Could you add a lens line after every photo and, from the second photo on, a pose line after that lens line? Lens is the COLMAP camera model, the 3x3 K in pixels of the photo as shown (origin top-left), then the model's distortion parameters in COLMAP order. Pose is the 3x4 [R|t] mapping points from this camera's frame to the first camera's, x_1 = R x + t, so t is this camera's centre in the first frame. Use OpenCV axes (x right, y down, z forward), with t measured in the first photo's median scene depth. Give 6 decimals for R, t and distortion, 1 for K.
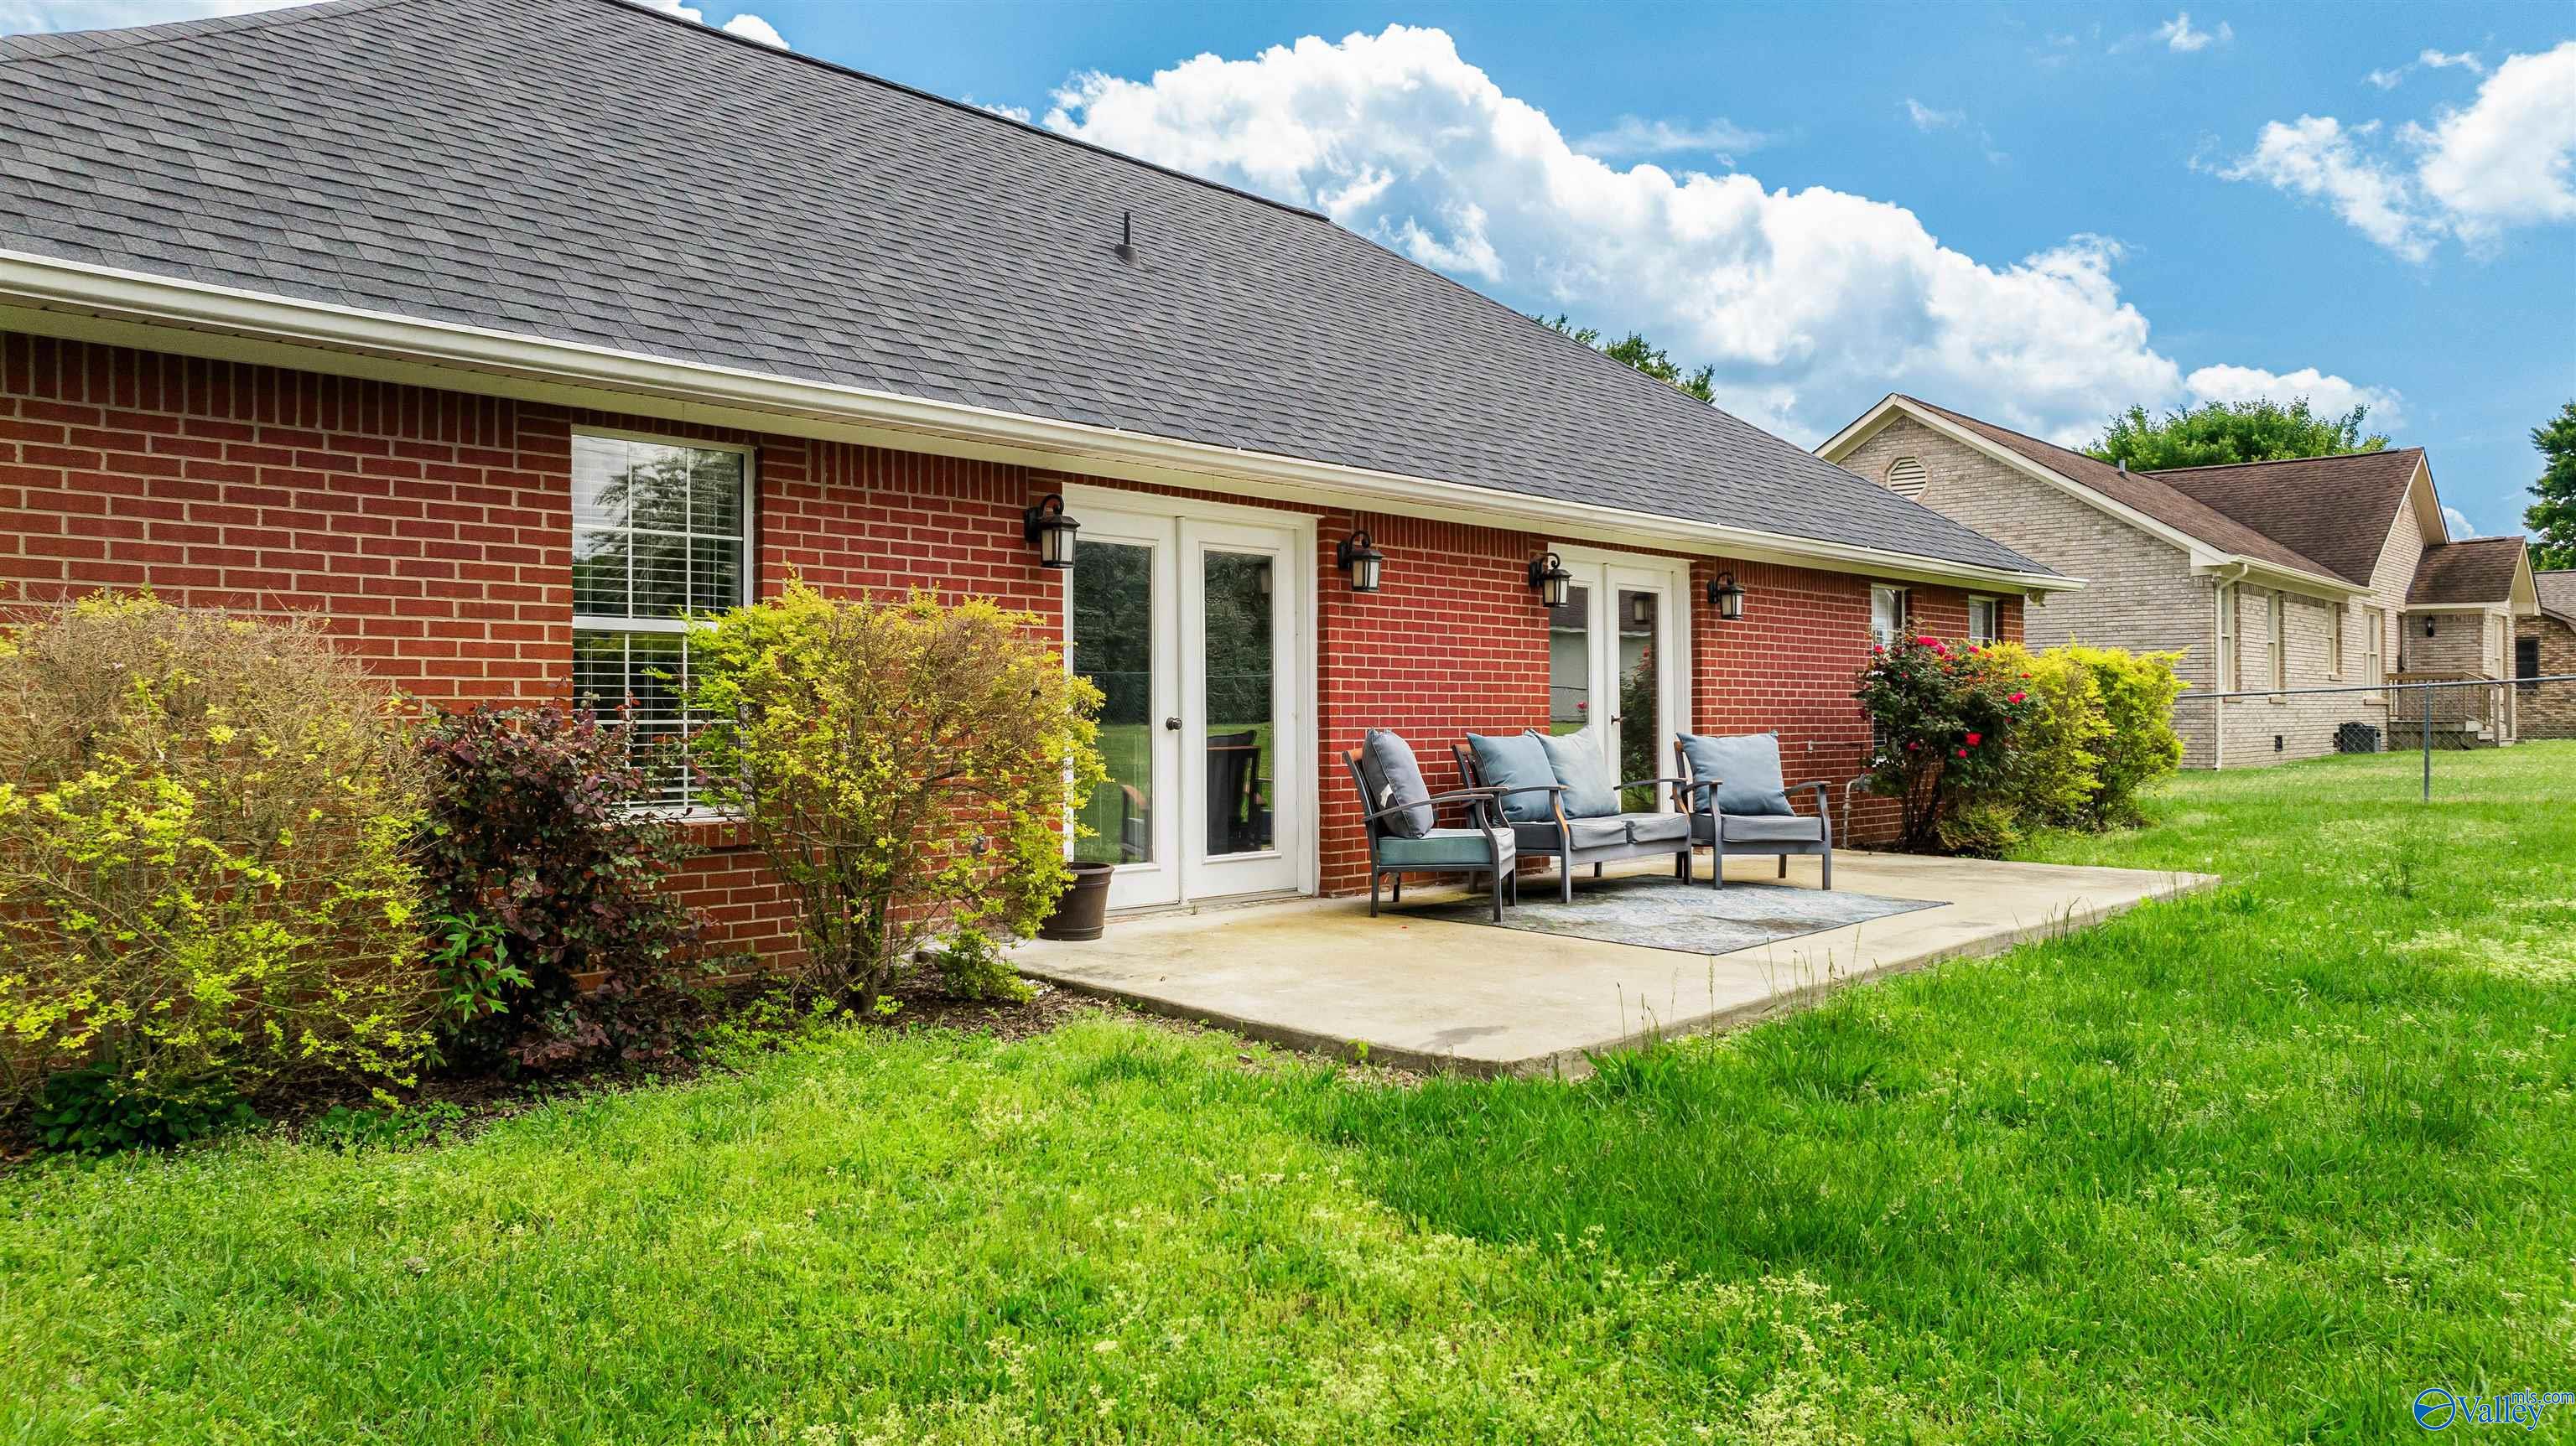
lens RADIAL K [[1830.5, 0, 1279.5], [0, 1830.5, 713.8], [0, 0, 1]] dist [-0.016718, 0.006363]
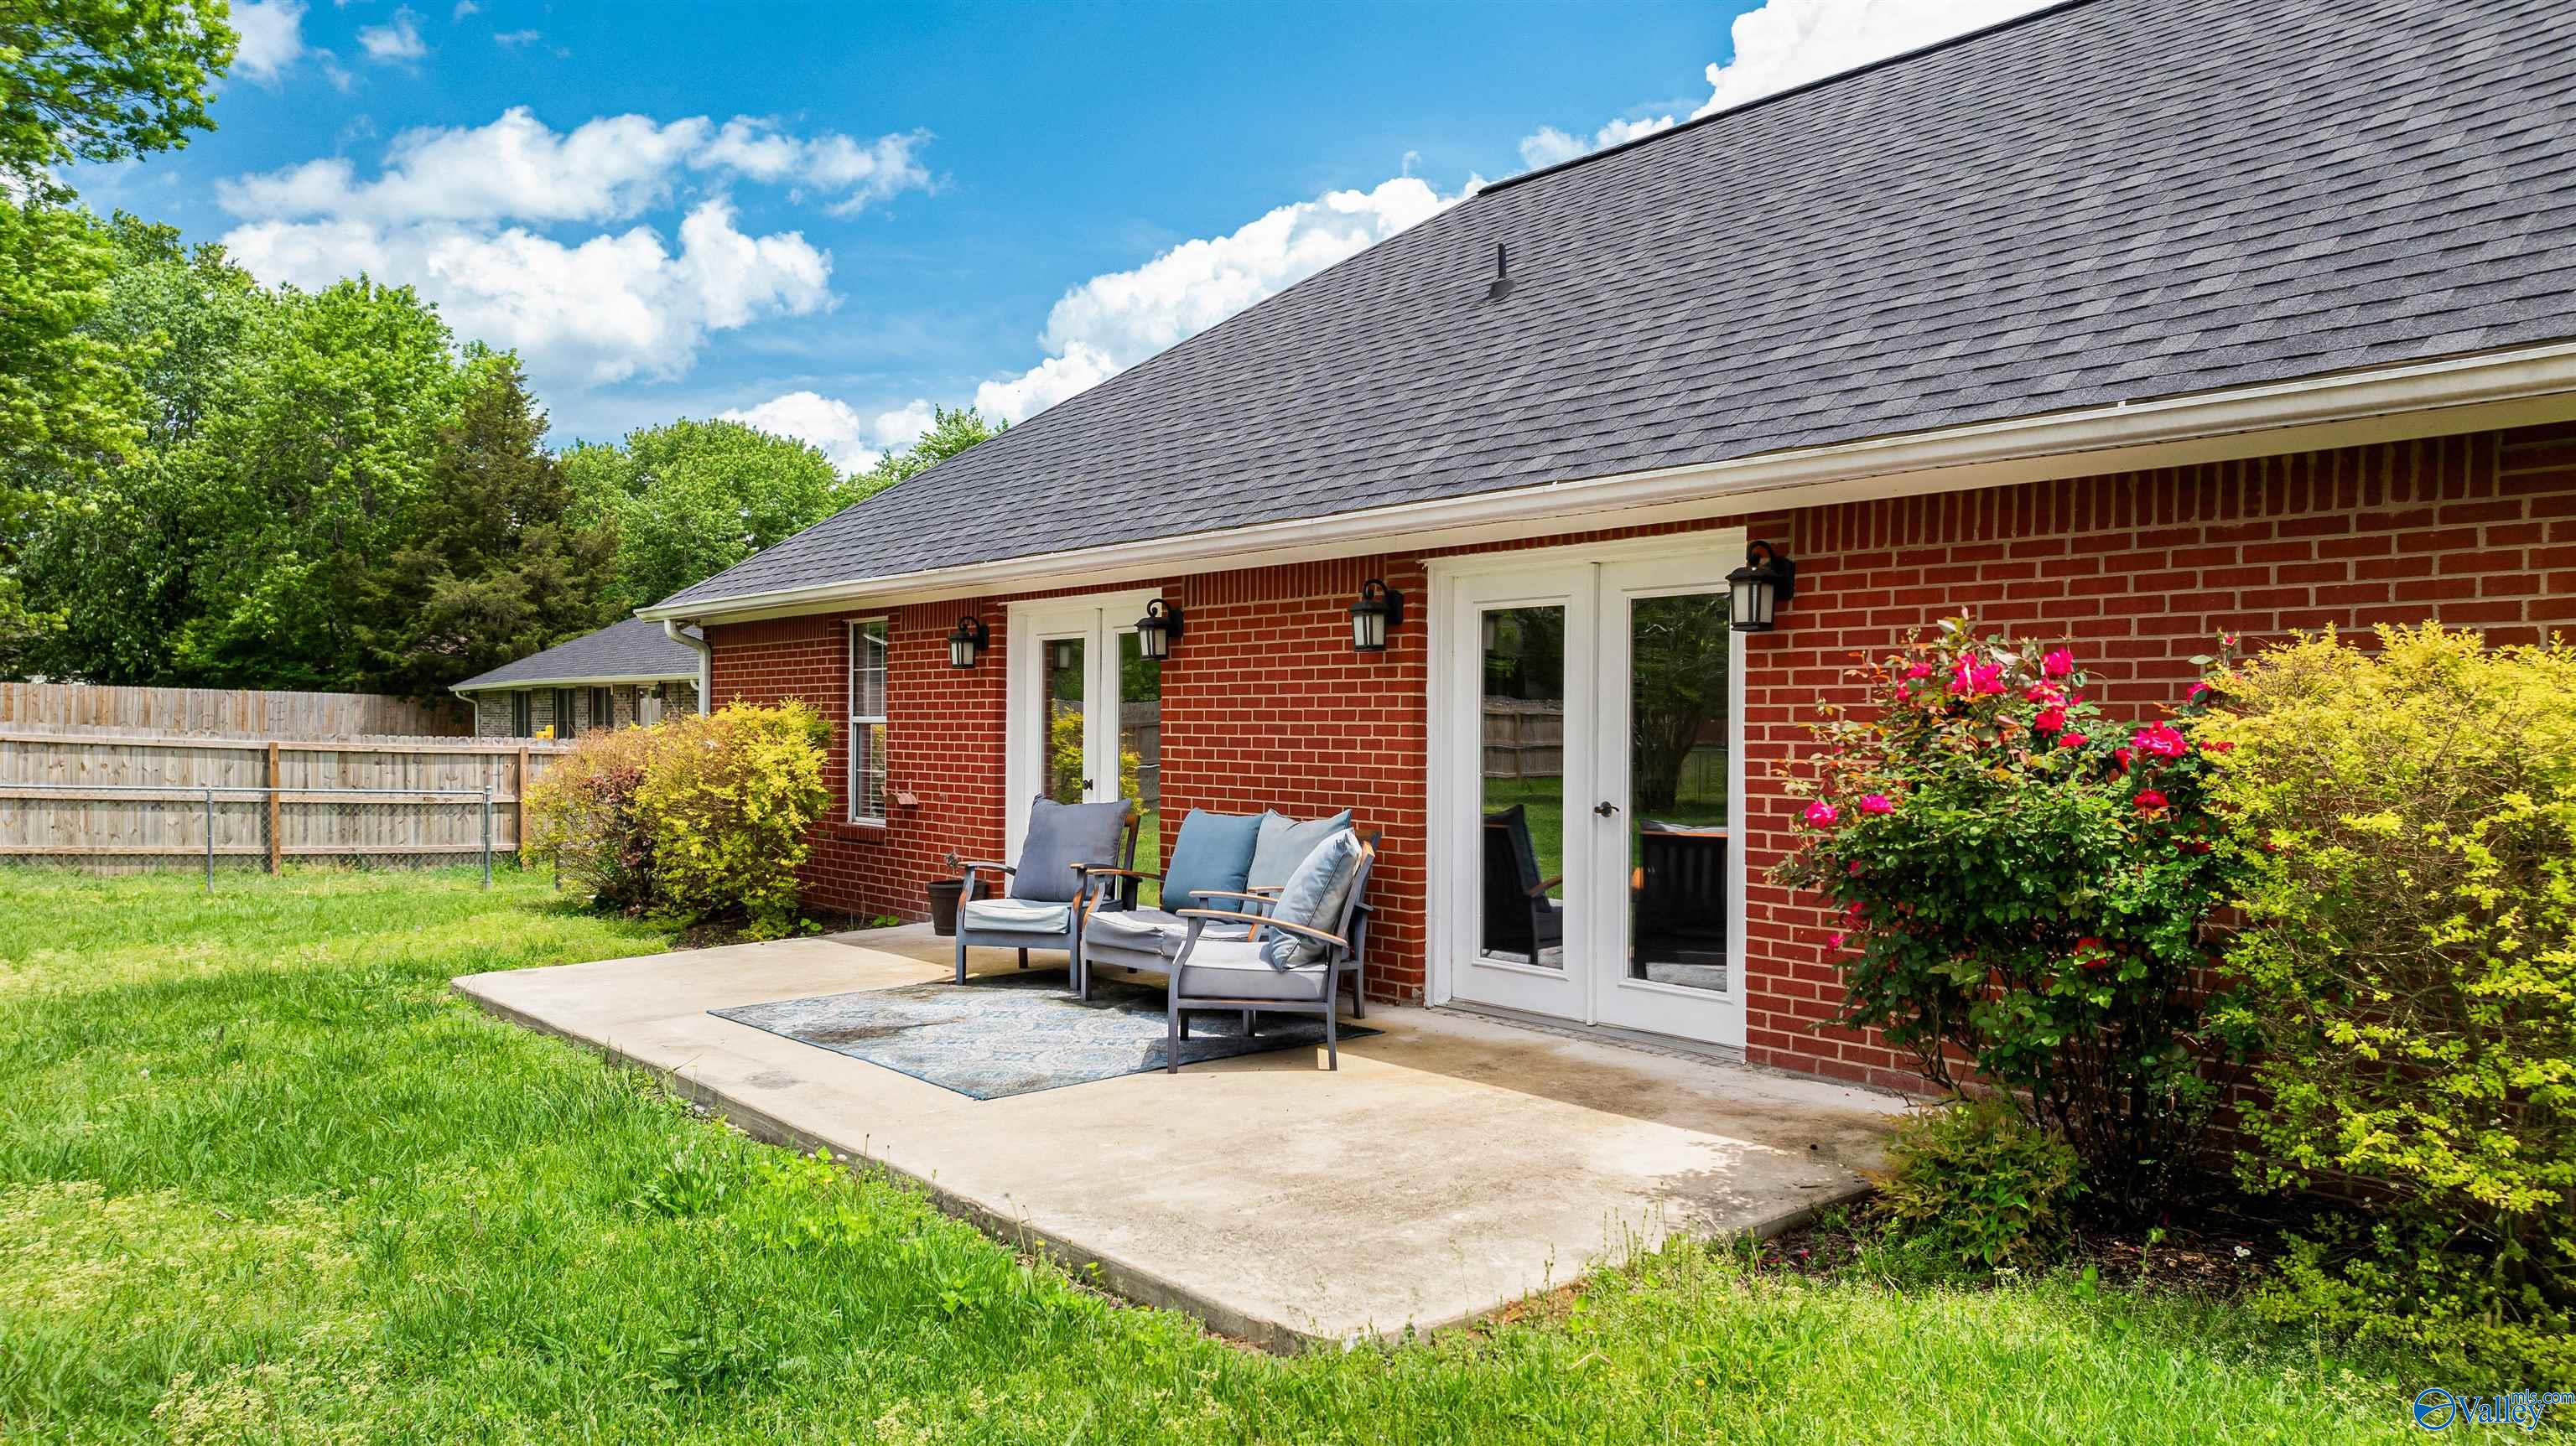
lens RADIAL K [[1830.5, 0, 1286.1], [0, 1830.5, 734.5], [0, 0, 1]] dist [-0.016718, 0.006363]
pose [[-0.213633, -0.019326, -0.976723, 0.908298], [-0.030157, 0.999458, -0.013179, -0.013165], [0.976448, 0.026640, -0.214101, 1.159374]]
